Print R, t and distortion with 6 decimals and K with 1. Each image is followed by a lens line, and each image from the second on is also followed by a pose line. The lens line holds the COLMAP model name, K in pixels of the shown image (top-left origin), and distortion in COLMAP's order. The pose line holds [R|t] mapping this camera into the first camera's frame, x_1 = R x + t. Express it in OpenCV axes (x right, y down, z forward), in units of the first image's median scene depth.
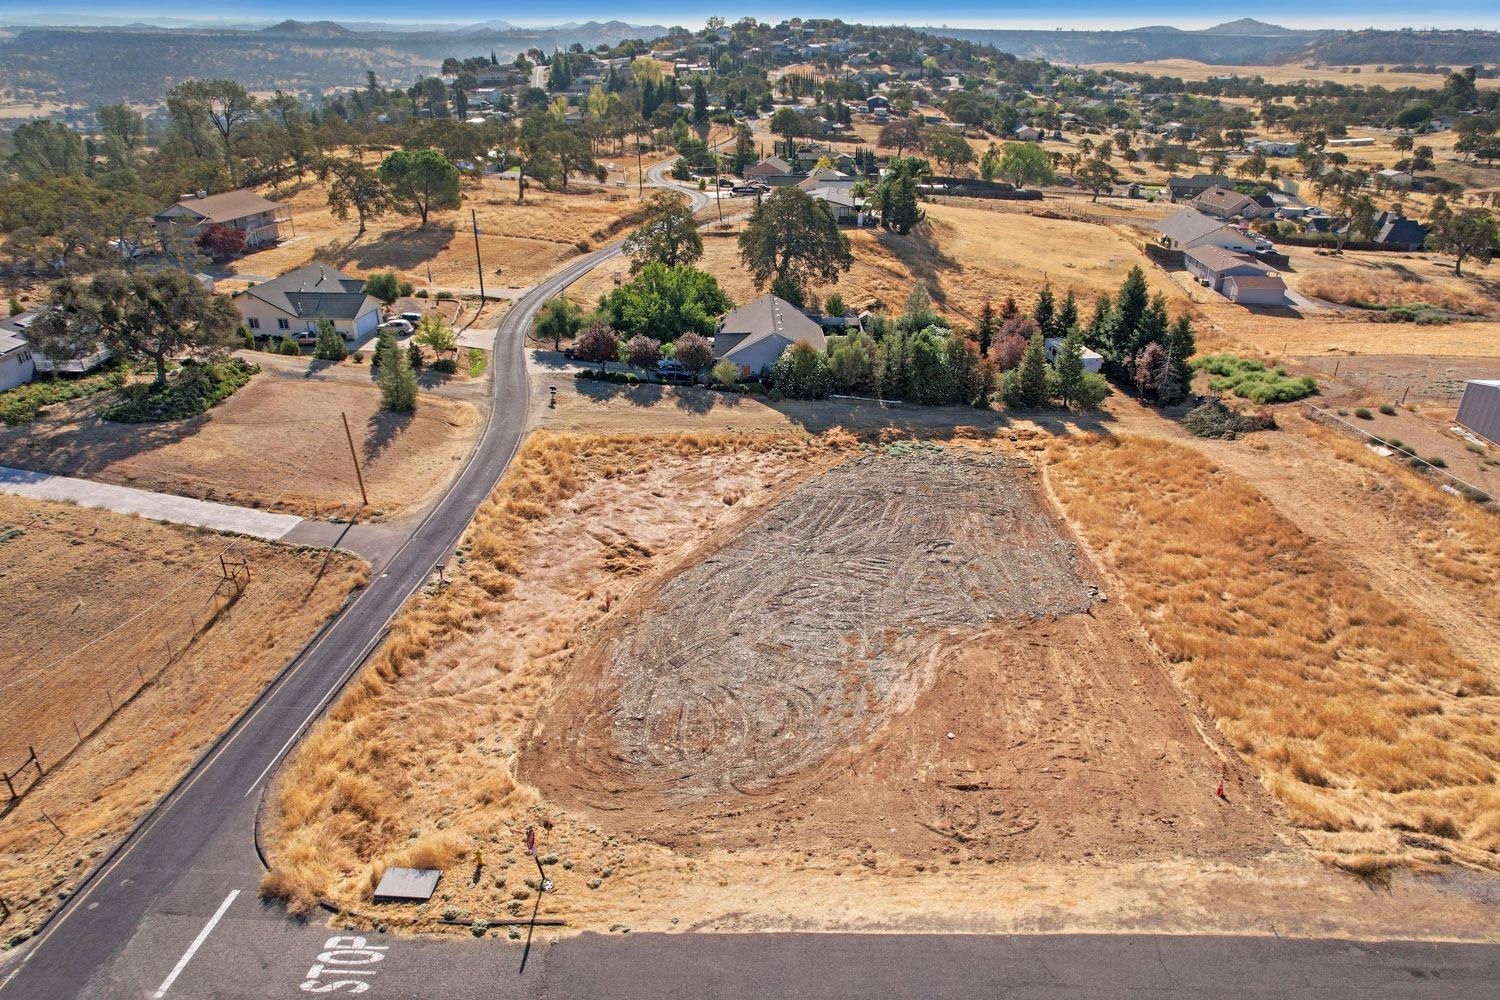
lens RADIAL K [[958.0, 0, 754.8], [0, 958.0, 498.4], [0, 0, 1]] dist [-0.082644, 0.077274]
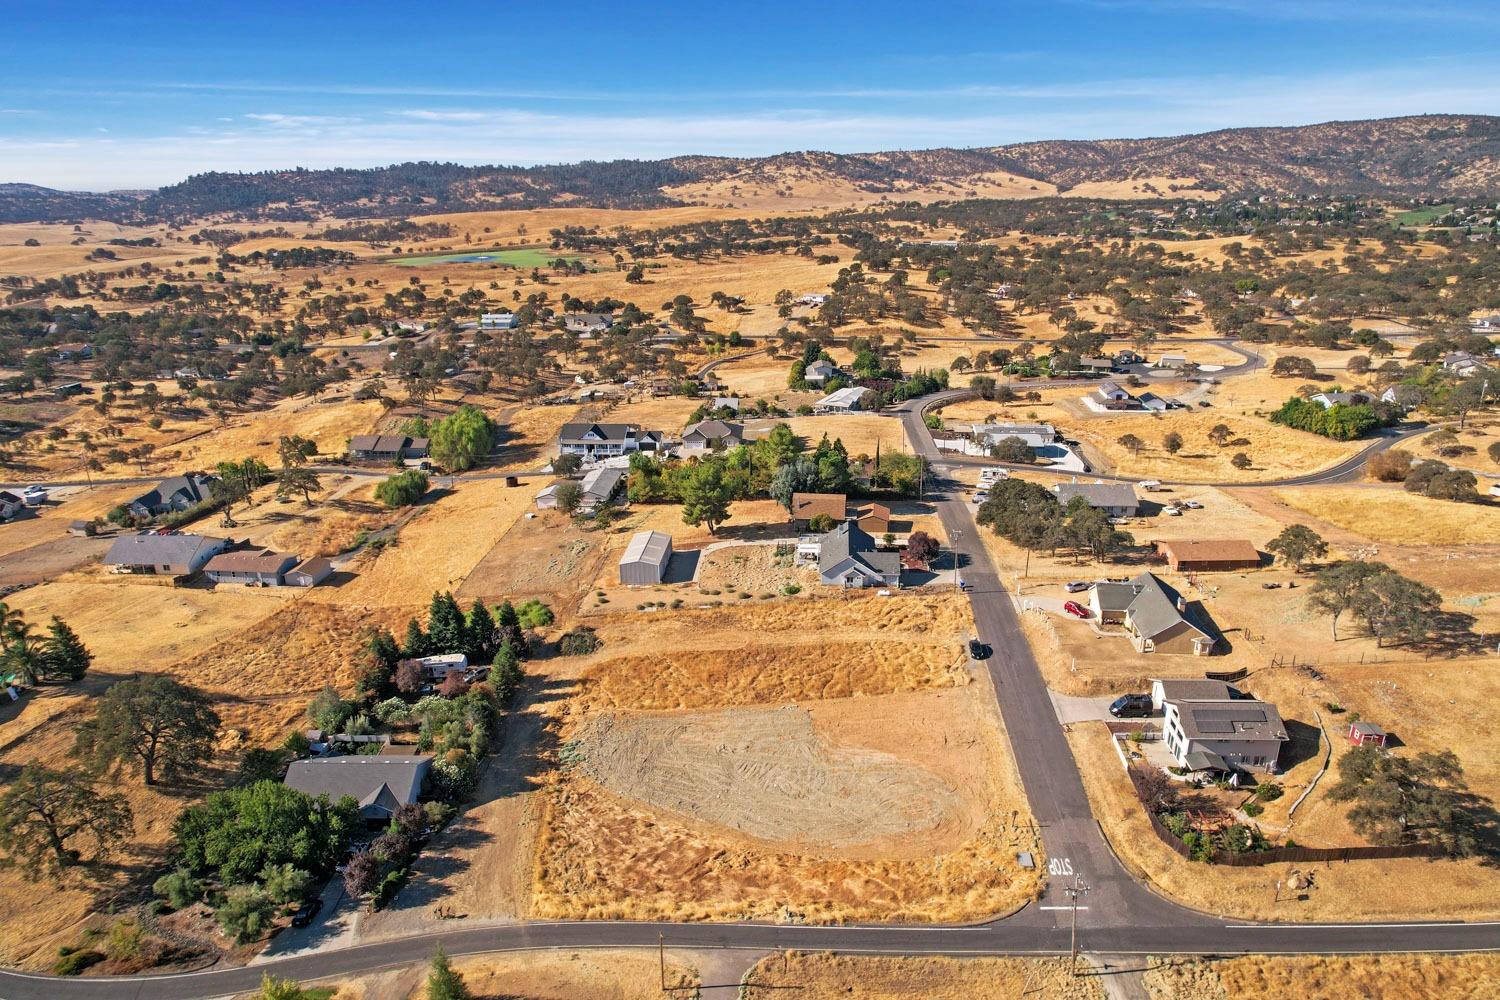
lens RADIAL K [[958.0, 0, 754.8], [0, 958.0, 498.4], [0, 0, 1]] dist [-0.082644, 0.077274]
pose [[0.021129, -0.325700, 0.945237, -1.111521], [0.447117, 0.848711, 0.282446, -0.684092], [-0.894226, 0.416664, 0.163558, 0.336018]]
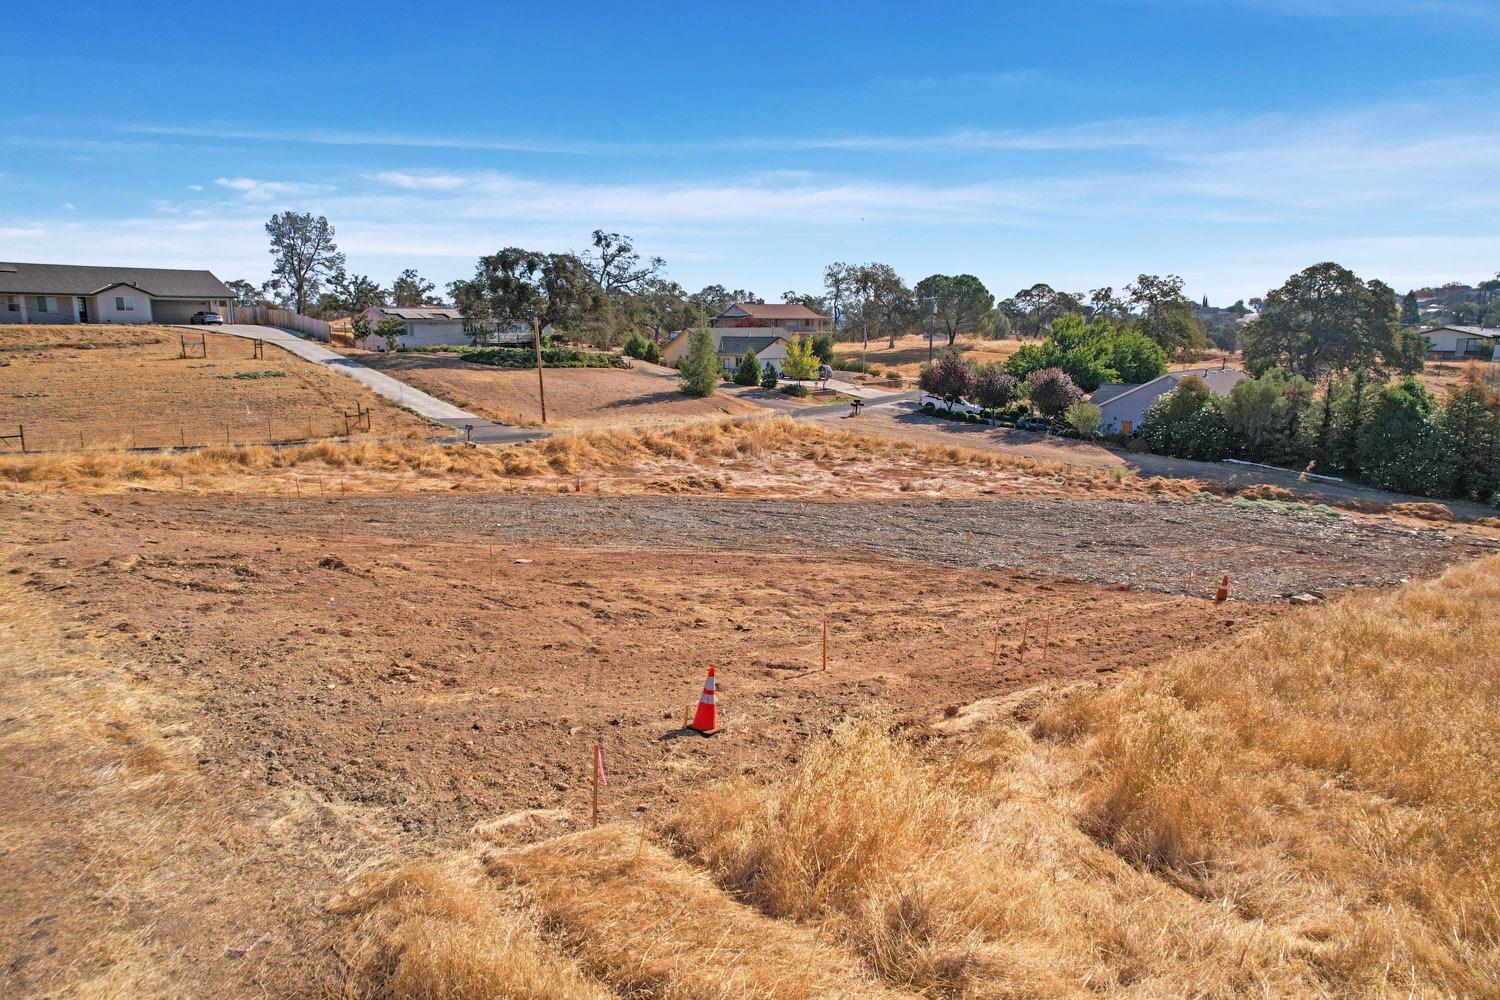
lens RADIAL K [[958.0, 0, 754.8], [0, 958.0, 498.4], [0, 0, 1]] dist [-0.082644, 0.077274]
pose [[0.744375, 0.120152, -0.656863, 0.305321], [-0.291240, 0.943606, -0.157439, 0.133236], [0.600903, 0.308498, 0.737390, 0.362490]]
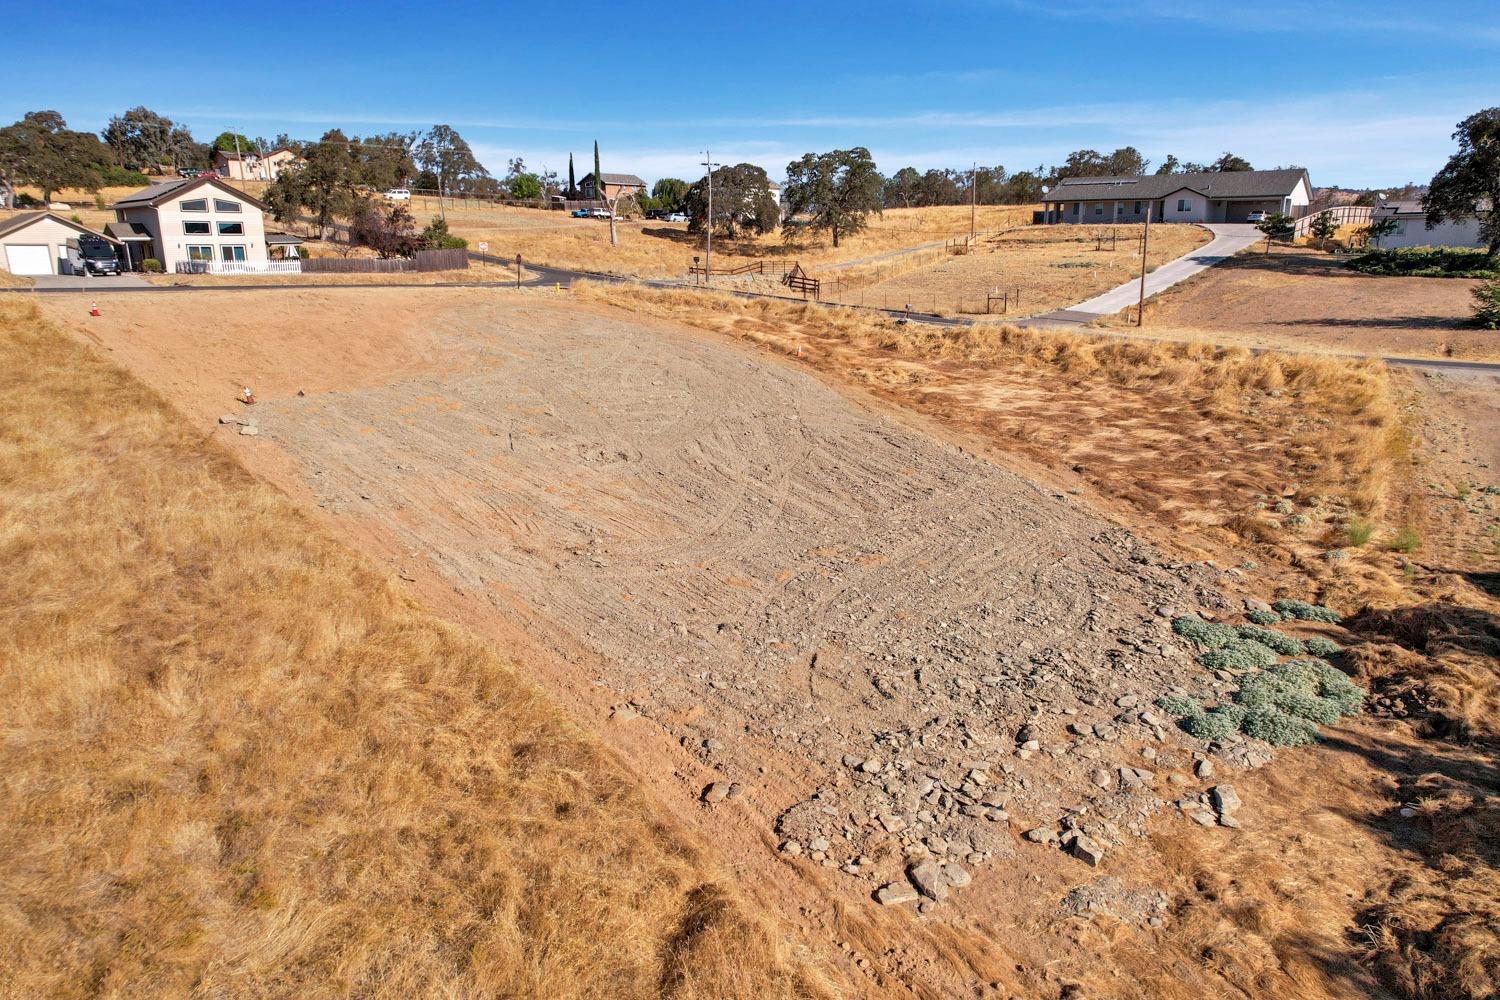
lens RADIAL K [[958.0, 0, 754.8], [0, 958.0, 498.4], [0, 0, 1]] dist [-0.082644, 0.077274]
pose [[-0.652100, 0.204751, -0.729961, 0.386868], [-0.322310, 0.796622, 0.511380, -0.159232], [0.686208, 0.568745, -0.453484, 0.999557]]
